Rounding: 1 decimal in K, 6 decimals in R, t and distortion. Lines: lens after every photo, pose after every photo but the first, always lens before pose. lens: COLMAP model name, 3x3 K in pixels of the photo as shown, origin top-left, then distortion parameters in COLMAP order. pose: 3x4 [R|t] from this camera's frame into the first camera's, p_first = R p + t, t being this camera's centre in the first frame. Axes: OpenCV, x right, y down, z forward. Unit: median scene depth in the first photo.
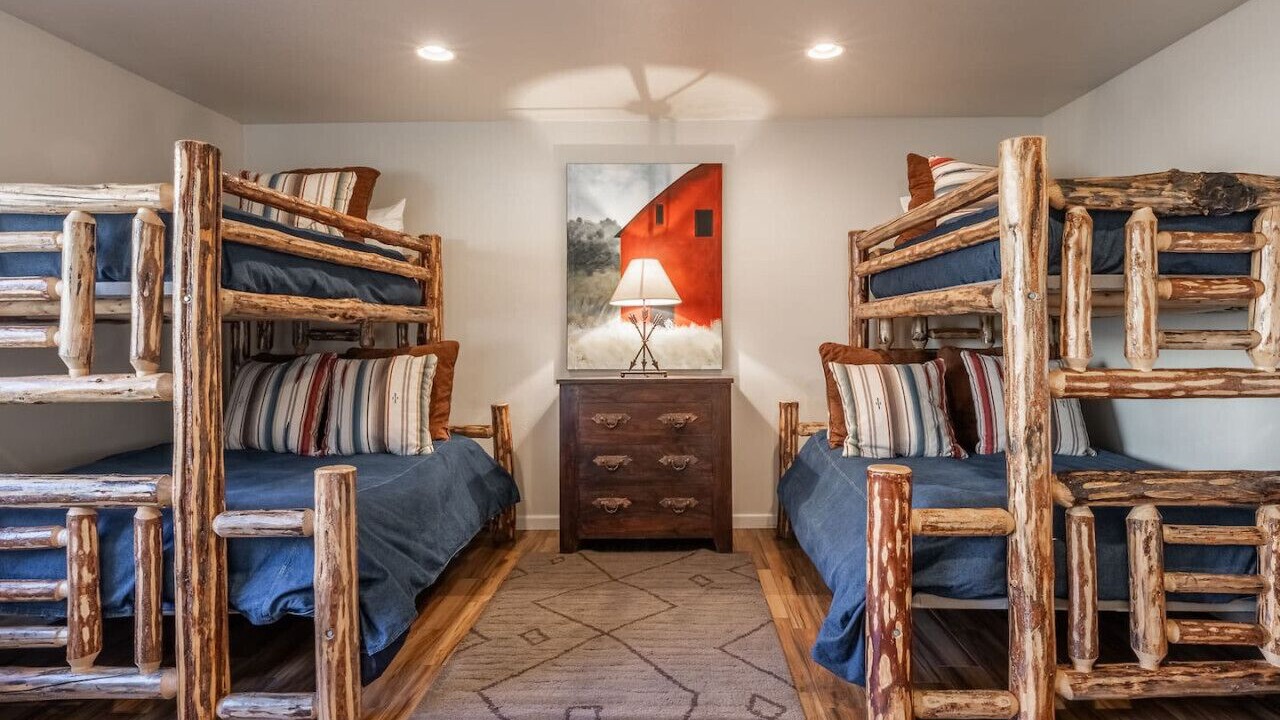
lens RADIAL K [[744.4, 0, 643.1], [0, 744.4, 330.4], [0, 0, 1]] dist [-0.001875, -0.001298]
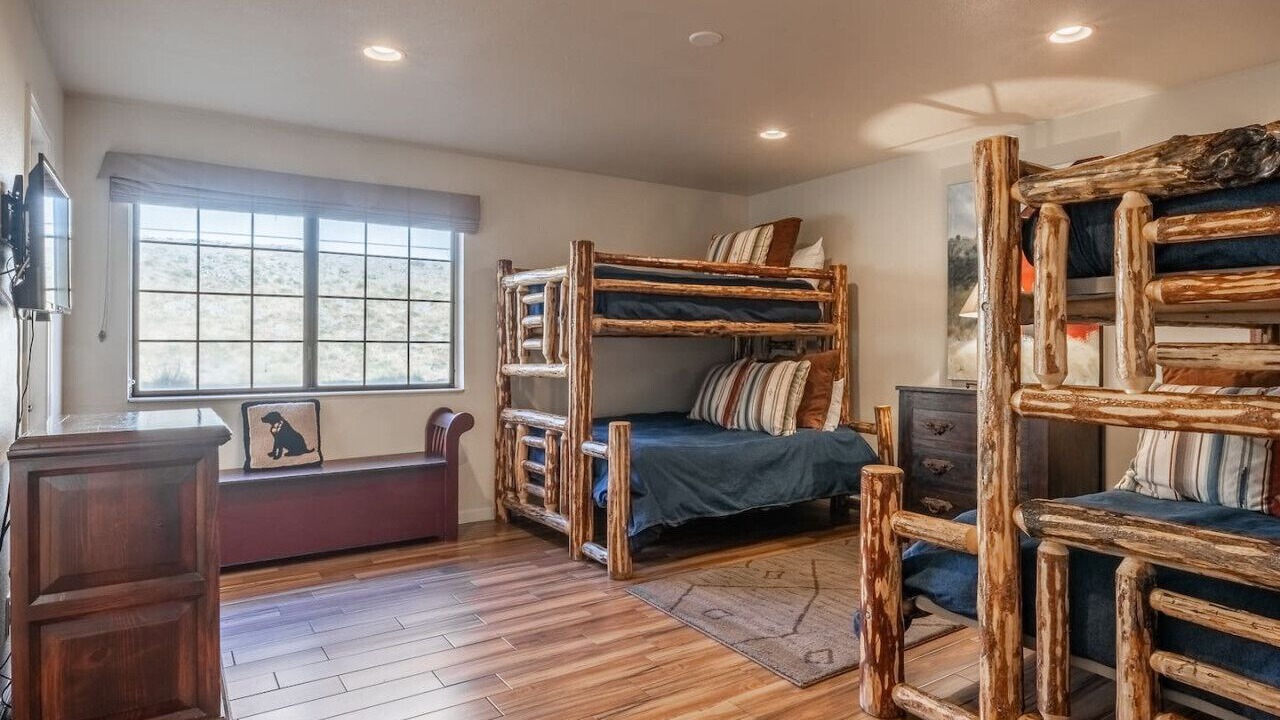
lens RADIAL K [[723.1, 0, 641.2], [0, 723.1, 342.8], [0, 0, 1]] dist [-0.000975, -0.000822]
pose [[0.564883, 0.003008, -0.825165, 0.980004], [-0.003010, 0.999994, 0.001585, 0.000013], [0.825165, 0.001588, 0.564889, 0.106785]]
